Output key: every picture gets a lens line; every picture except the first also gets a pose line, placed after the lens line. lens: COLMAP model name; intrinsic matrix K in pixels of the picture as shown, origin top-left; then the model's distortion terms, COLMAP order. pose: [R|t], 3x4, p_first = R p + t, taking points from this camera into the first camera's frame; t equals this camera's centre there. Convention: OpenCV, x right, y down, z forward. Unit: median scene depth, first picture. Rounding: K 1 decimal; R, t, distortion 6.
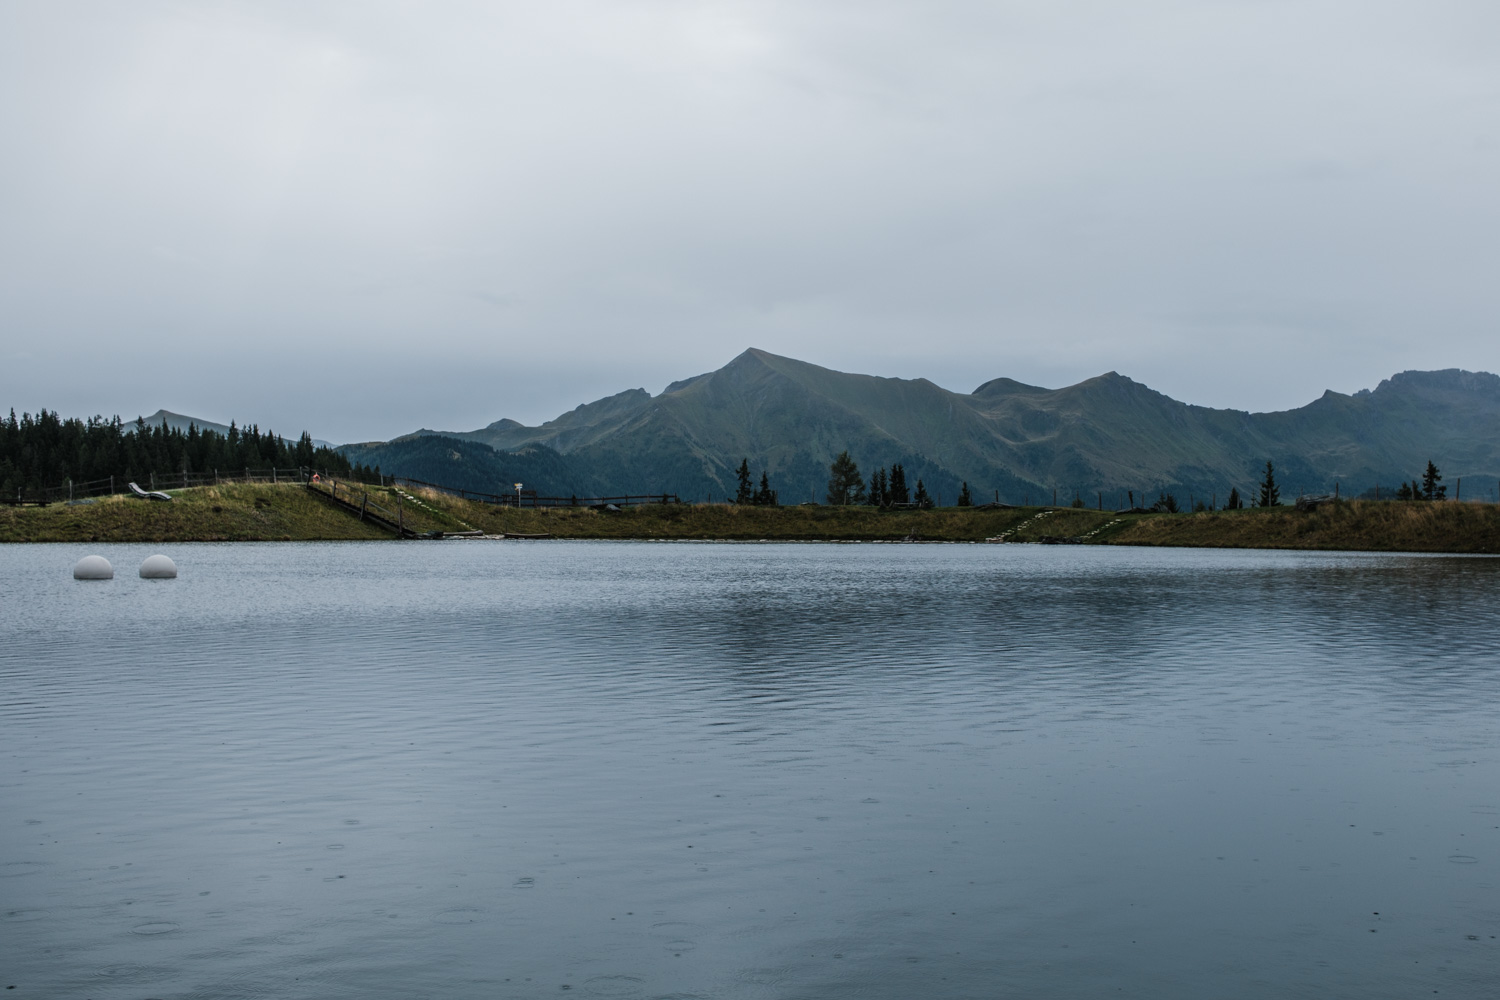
lens RADIAL K [[1482.8, 0, 750.0], [0, 1482.8, 500.0], [0, 0, 1]] dist [-0.137683, 0.217705]
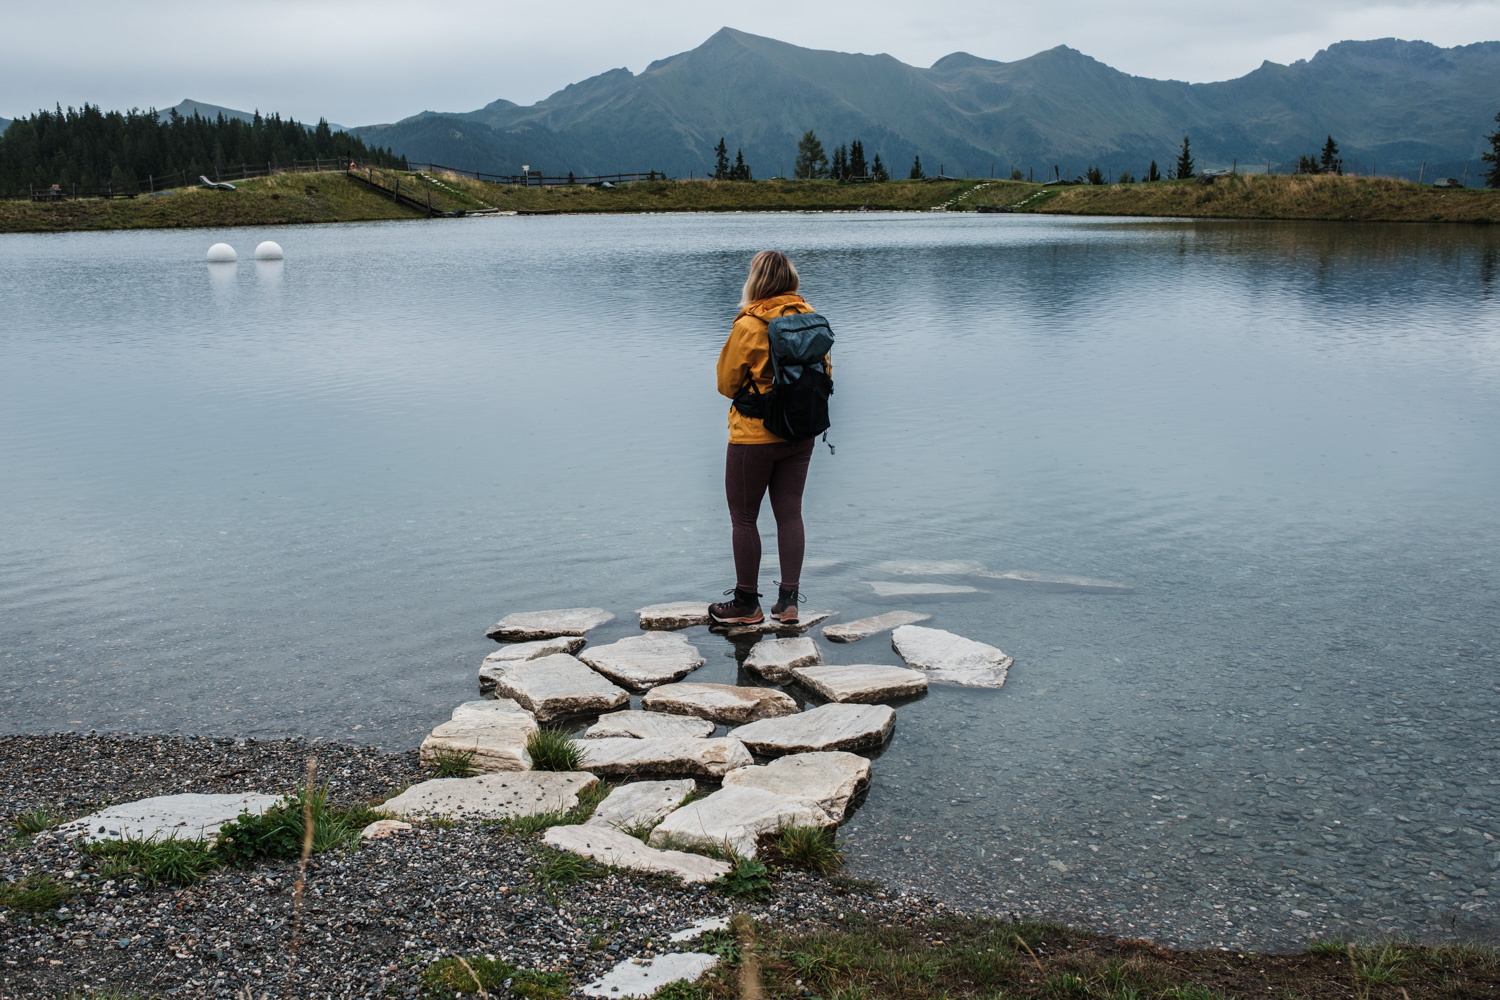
lens RADIAL K [[1482.8, 0, 750.0], [0, 1482.8, 500.0], [0, 0, 1]] dist [-0.137683, 0.217705]
pose [[0.999797, -0.015671, 0.012657, -0.000346], [0.012370, 0.973538, 0.228189, -0.014386], [-0.015898, -0.227986, 0.973535, -0.155519]]
